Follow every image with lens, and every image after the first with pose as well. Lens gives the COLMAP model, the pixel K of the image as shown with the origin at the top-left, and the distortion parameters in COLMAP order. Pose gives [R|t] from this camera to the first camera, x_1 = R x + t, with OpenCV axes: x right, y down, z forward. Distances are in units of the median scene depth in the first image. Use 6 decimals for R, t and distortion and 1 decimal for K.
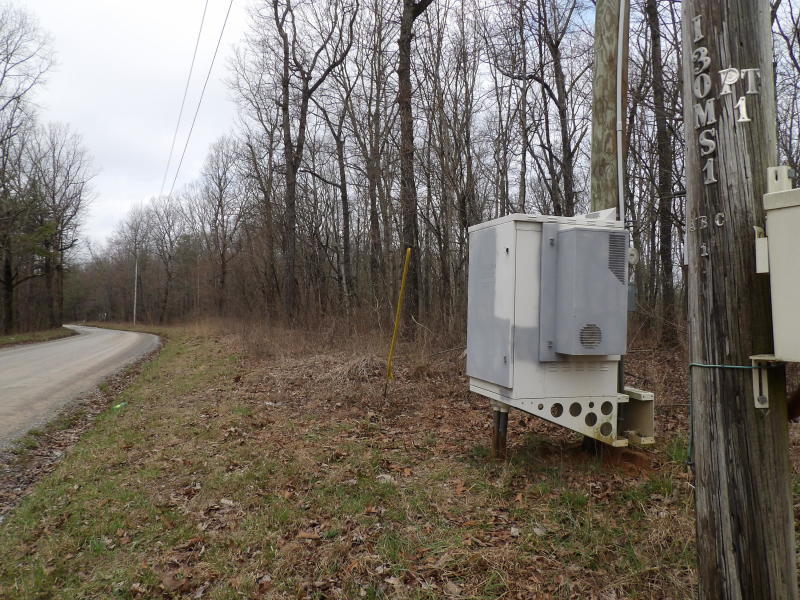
lens RADIAL K [[671.7, 0, 396.0], [0, 671.7, 298.8], [0, 0, 1]] dist [0.004976, 0.080559]
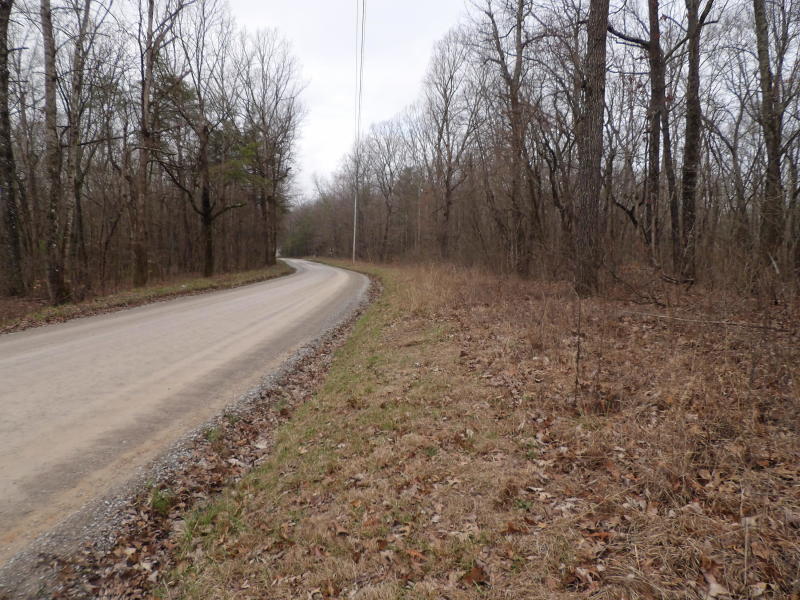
lens RADIAL K [[671.7, 0, 396.0], [0, 671.7, 298.8], [0, 0, 1]] dist [0.004976, 0.080559]
pose [[0.948916, 0.035306, -0.313547, -0.036520], [-0.005945, 0.995544, 0.094106, 0.000549], [0.315472, -0.087435, 0.944898, 0.127358]]
